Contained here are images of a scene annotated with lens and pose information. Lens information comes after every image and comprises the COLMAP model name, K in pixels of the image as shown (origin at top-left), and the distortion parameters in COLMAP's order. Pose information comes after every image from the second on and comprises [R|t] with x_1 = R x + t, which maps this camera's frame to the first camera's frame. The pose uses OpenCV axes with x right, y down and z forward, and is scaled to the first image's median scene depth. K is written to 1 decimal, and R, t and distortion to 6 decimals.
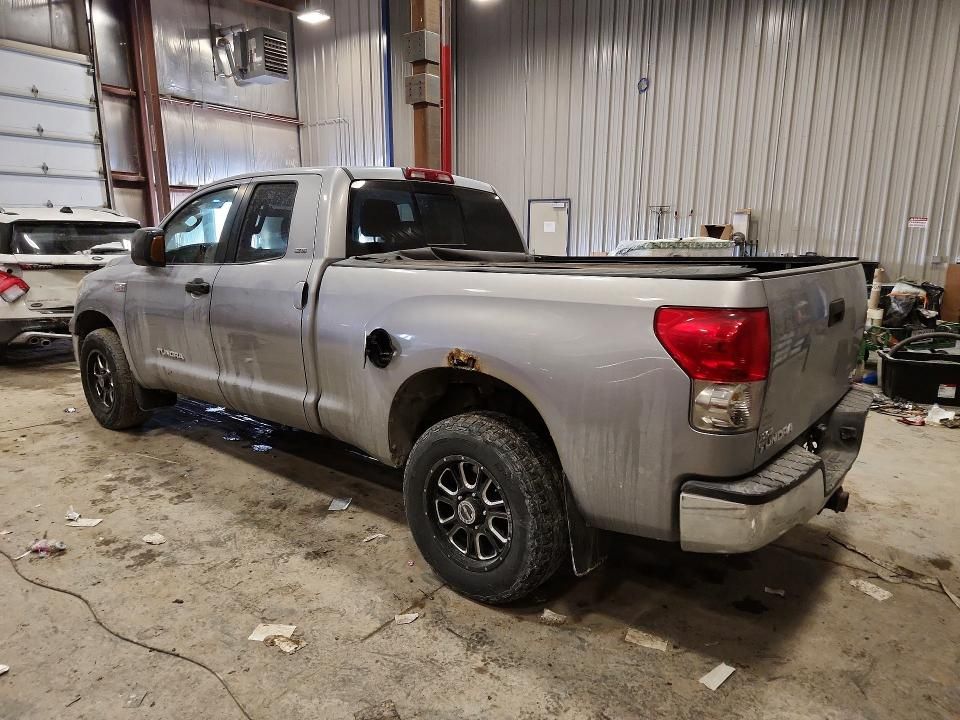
lens RADIAL K [[632.5, 0, 484.3], [0, 632.5, 354.3], [0, 0, 1]] dist [0.025319, -0.010722]
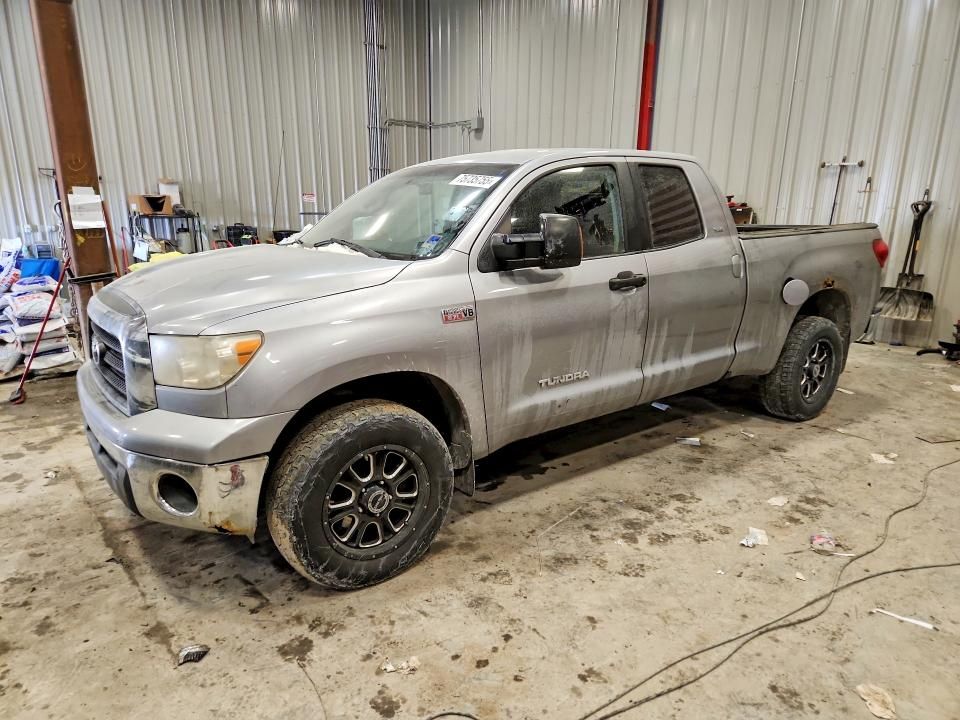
lens RADIAL K [[632.5, 0, 482.5], [0, 632.5, 367.1], [0, 0, 1]] dist [0.025319, -0.010722]
pose [[0.260637, -0.250800, 0.932292, -1.366208], [0.187042, 0.960490, 0.206095, -0.213087], [-0.947145, 0.120662, 0.297249, 0.958413]]
